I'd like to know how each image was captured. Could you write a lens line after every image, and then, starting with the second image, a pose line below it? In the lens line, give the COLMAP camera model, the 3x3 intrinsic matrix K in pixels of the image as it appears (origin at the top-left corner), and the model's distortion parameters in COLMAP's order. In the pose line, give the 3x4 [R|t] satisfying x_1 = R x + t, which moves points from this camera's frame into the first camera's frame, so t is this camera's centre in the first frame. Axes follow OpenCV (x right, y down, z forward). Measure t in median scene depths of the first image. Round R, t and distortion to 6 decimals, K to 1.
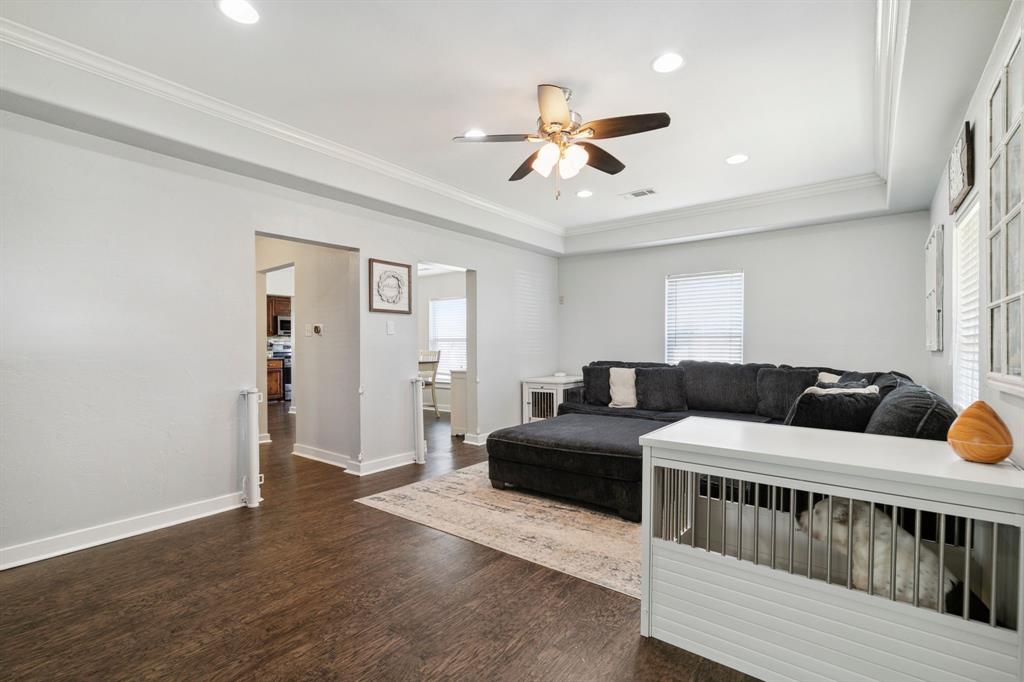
lens RADIAL K [[465.4, 0, 510.3], [0, 465.4, 353.6], [0, 0, 1]] dist [0.012388, -0.004024]
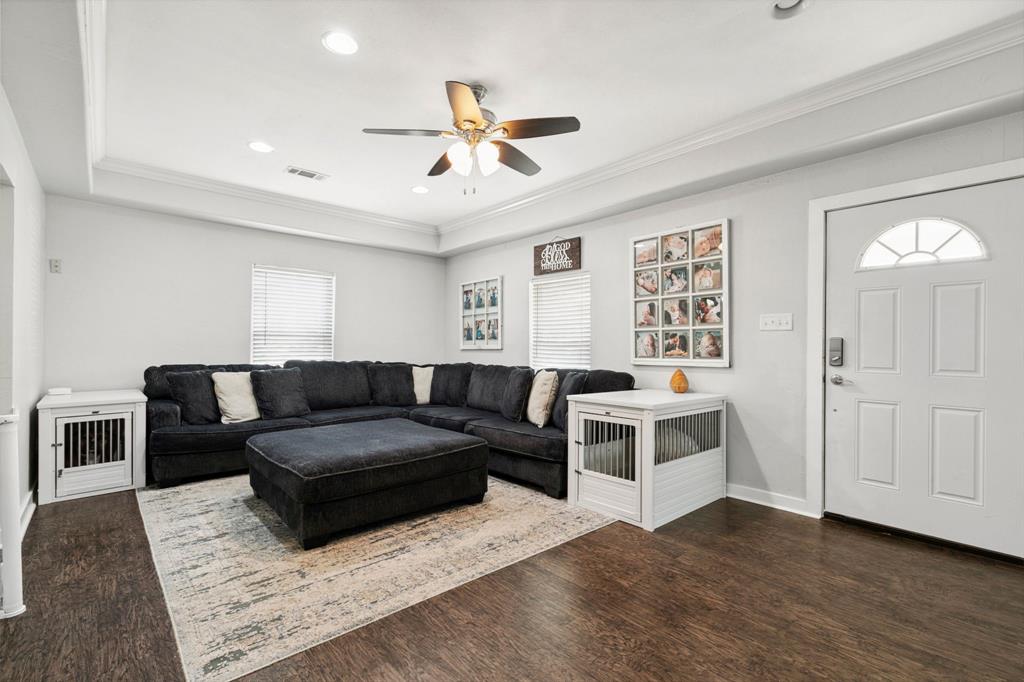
lens RADIAL K [[465.4, 0, 503.9], [0, 465.4, 344.3], [0, 0, 1]] dist [0.012388, -0.004024]
pose [[0.188325, 0.007200, 0.982080, -0.748320], [0.009258, 0.999916, -0.009106, -0.007769], [-0.982063, 0.010807, 0.188243, 0.658944]]
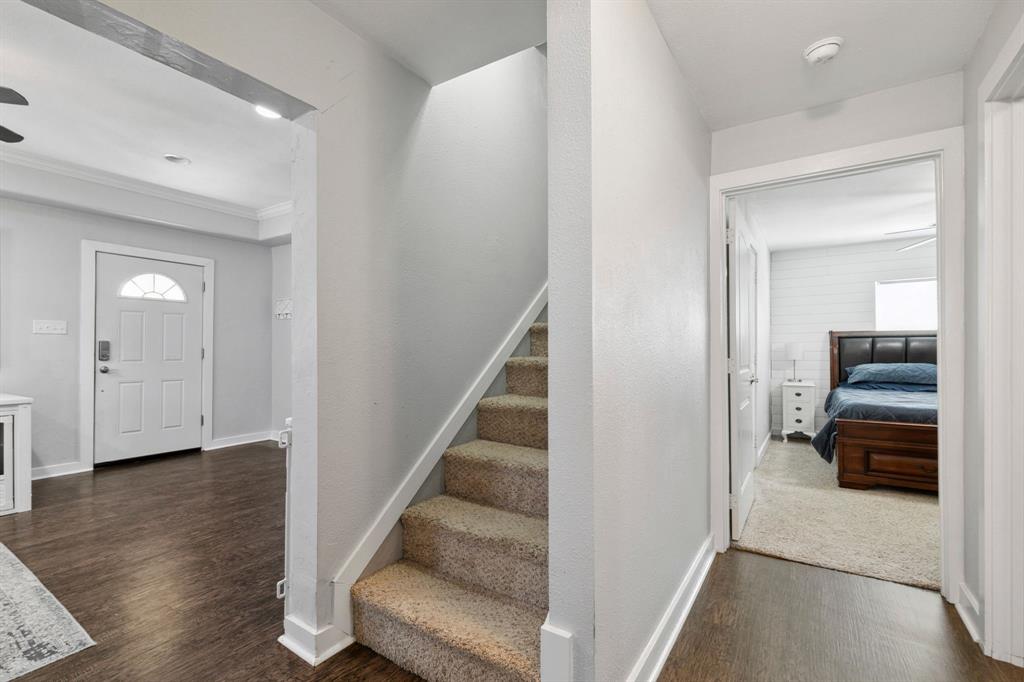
lens RADIAL K [[465.4, 0, 516.9], [0, 465.4, 346.2], [0, 0, 1]] dist [0.012388, -0.004024]
pose [[-0.996961, 0.005329, -0.077723, -0.793547], [0.004660, 0.999951, 0.008790, -0.013983], [0.077766, 0.008402, -0.996936, 1.621397]]
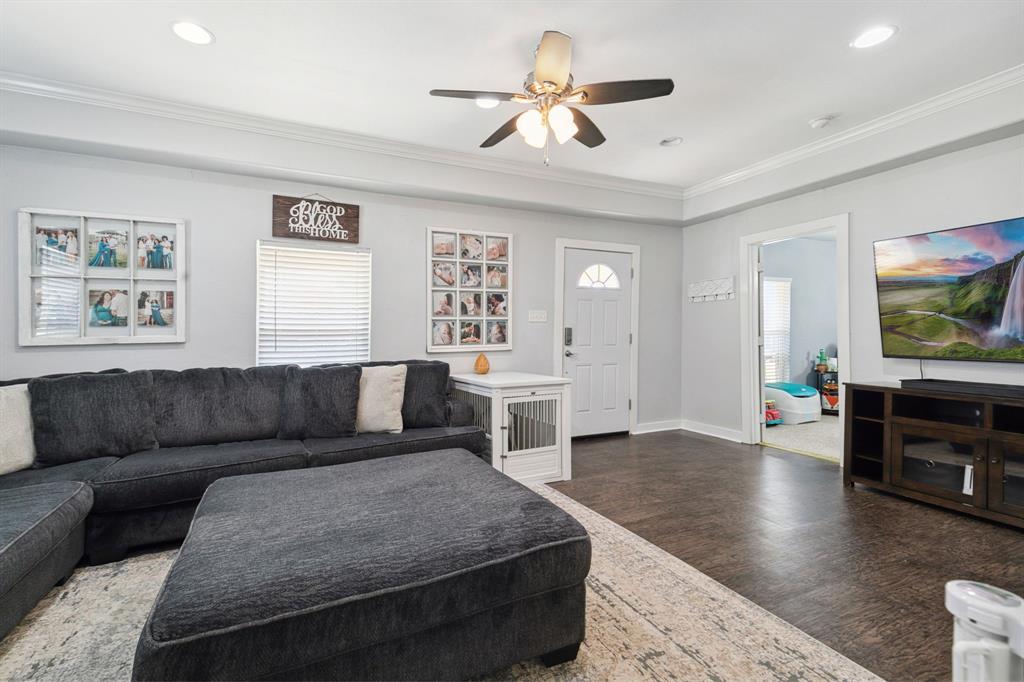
lens RADIAL K [[465.4, 0, 506.1], [0, 465.4, 341.7], [0, 0, 1]] dist [0.012388, -0.004024]
pose [[-0.894480, 0.005484, 0.447073, -0.197878], [0.017450, 0.999591, 0.022651, -0.016244], [-0.446766, 0.028063, -0.894210, 1.592873]]
